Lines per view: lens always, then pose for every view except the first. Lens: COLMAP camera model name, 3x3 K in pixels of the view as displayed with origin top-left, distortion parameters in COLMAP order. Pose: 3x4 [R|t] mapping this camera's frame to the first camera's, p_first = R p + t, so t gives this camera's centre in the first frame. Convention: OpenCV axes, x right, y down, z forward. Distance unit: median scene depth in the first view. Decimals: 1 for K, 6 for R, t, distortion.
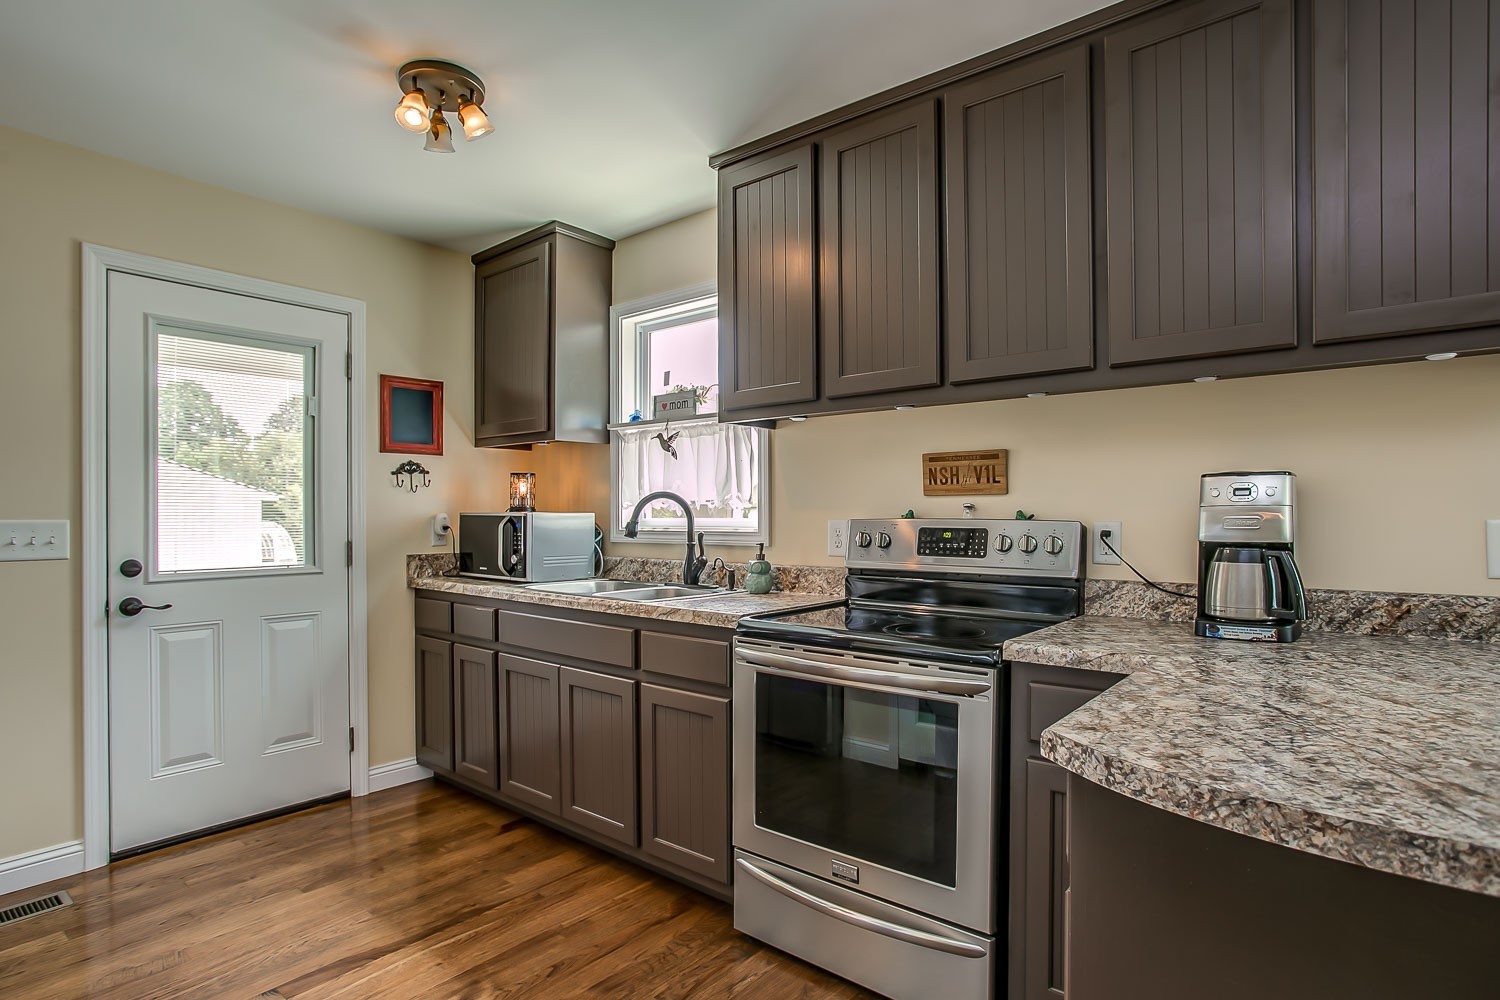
lens RADIAL K [[764.2, 0, 745.3], [0, 764.2, 516.1], [0, 0, 1]] dist [-0.055868, 0.026322]
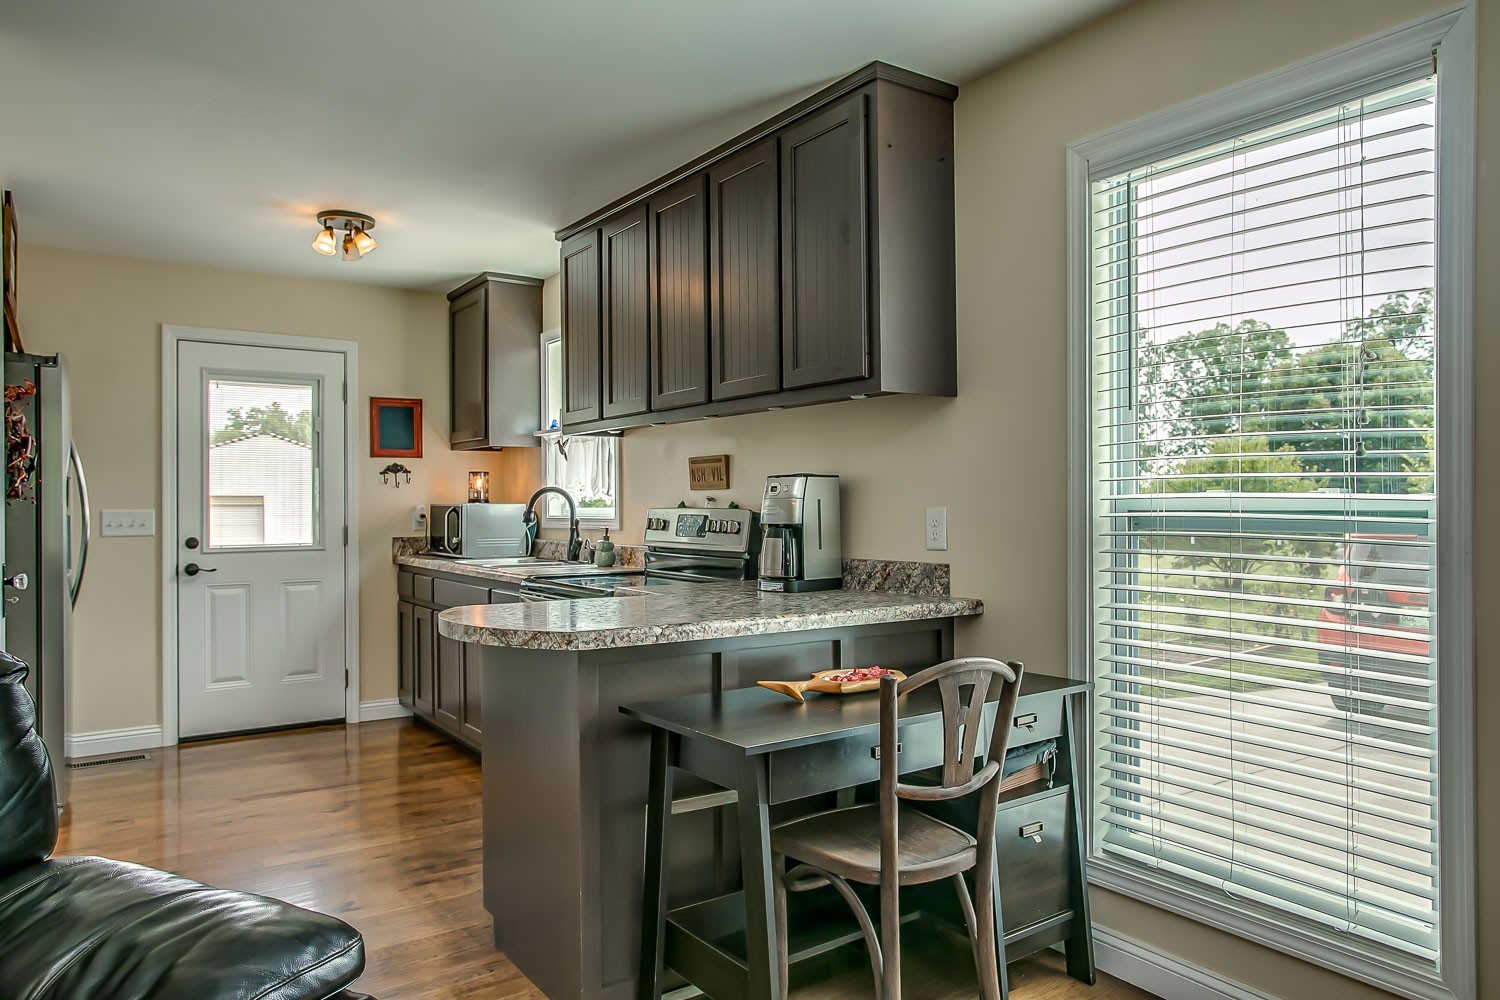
lens RADIAL K [[1011.4, 0, 750.0], [0, 1011.4, 500.0], [0, 0, 1]] dist [-0.001133, 0.000183]
pose [[0.959296, -0.004357, -0.282368, 0.676094], [0.002748, 0.999978, -0.006093, 0.000591], [0.282388, 0.005069, 0.959287, -0.511257]]
